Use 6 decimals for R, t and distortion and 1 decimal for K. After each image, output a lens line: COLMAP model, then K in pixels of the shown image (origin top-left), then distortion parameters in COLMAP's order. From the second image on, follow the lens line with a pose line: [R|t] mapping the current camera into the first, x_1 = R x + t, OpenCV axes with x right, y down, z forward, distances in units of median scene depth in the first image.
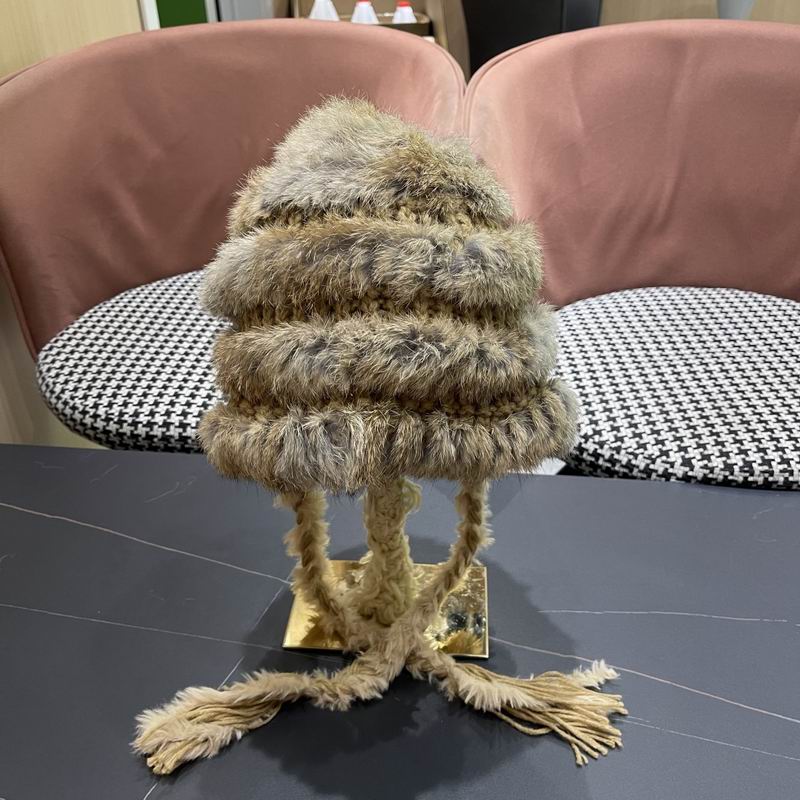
lens RADIAL K [[845.3, 0, 399.0], [0, 845.3, 396.5], [0, 0, 1]] dist [0.067892, -0.069361]
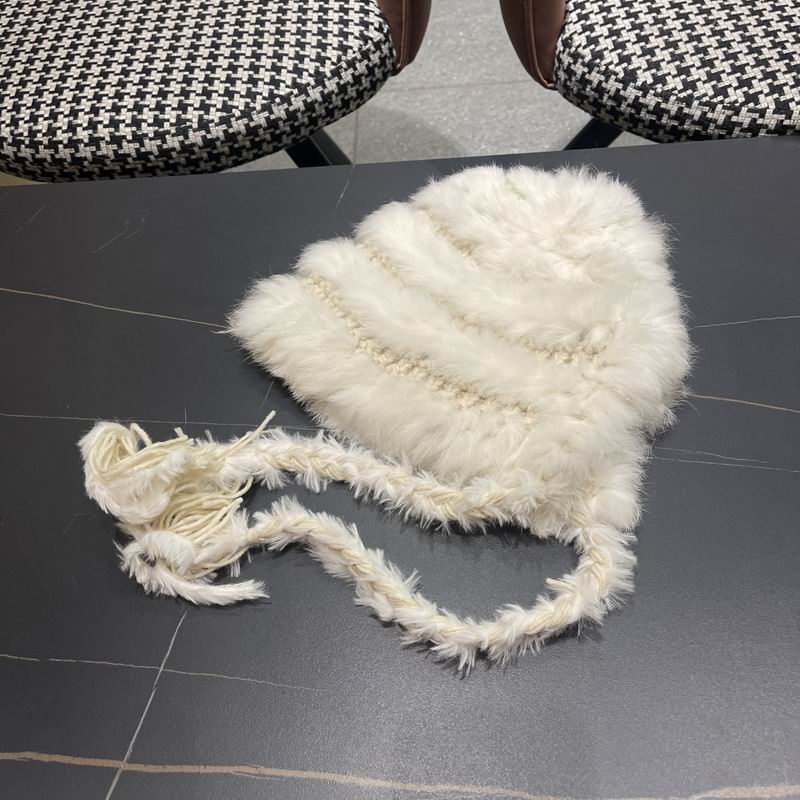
lens RADIAL K [[846.6, 0, 402.6], [0, 846.6, 418.4], [0, 0, 1]] dist [0.006510, 0.003493]
pose [[0.991458, -0.130417, 0.001349, -0.032682], [0.118483, 0.904966, 0.408654, -0.019094], [-0.054516, -0.405003, 0.912688, 0.184966]]
